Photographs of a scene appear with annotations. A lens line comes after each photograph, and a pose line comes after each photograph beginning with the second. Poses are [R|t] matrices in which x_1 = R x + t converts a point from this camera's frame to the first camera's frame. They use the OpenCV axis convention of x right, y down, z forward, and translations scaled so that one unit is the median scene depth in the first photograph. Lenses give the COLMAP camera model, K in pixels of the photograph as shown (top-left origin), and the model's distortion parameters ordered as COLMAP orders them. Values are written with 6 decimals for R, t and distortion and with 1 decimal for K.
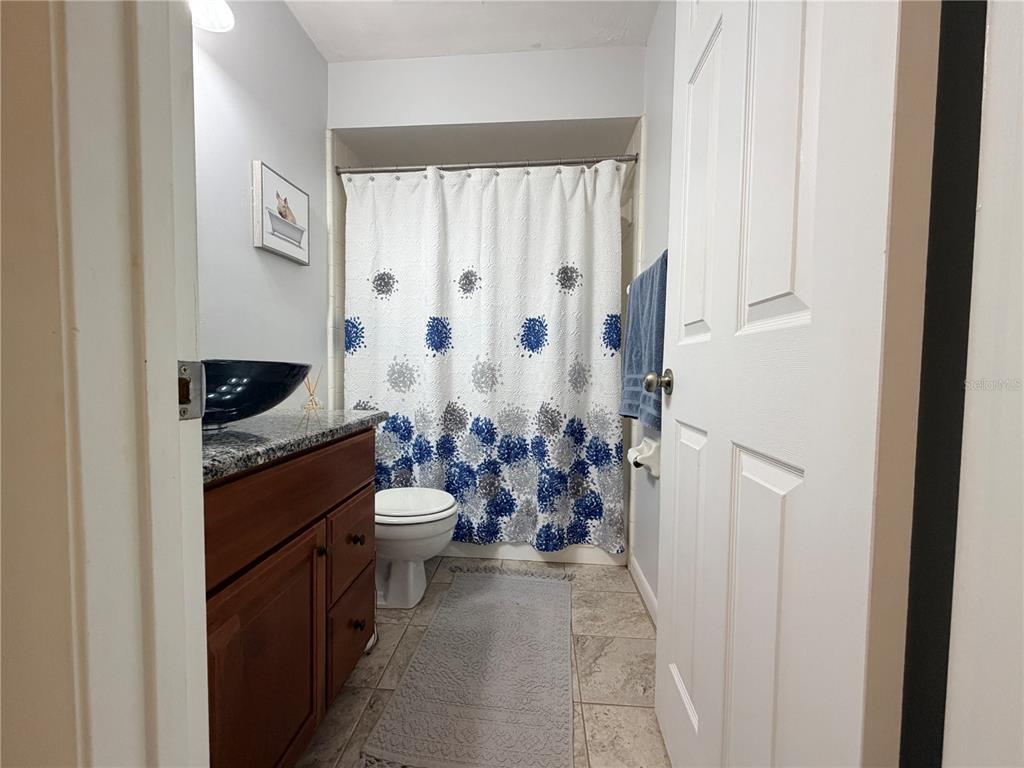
lens RADIAL K [[410.6, 0, 509.5], [0, 410.6, 379.0], [0, 0, 1]] dist [-0.002351, 0.000273]
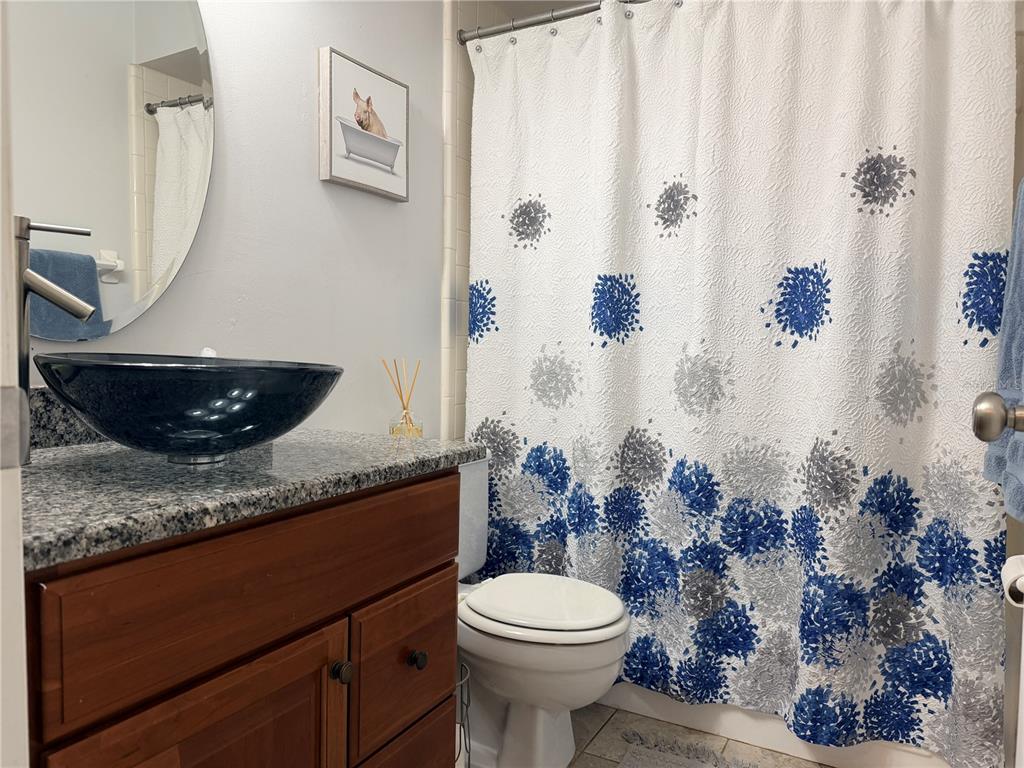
lens RADIAL K [[727.4, 0, 506.4], [0, 727.4, 381.2], [0, 0, 1]] dist [0.051524, -0.058635]
pose [[0.909730, 0.020566, -0.414691, 0.105901], [-0.017197, 0.999782, 0.011858, -0.016420], [0.414844, -0.003656, 0.909885, 0.045855]]
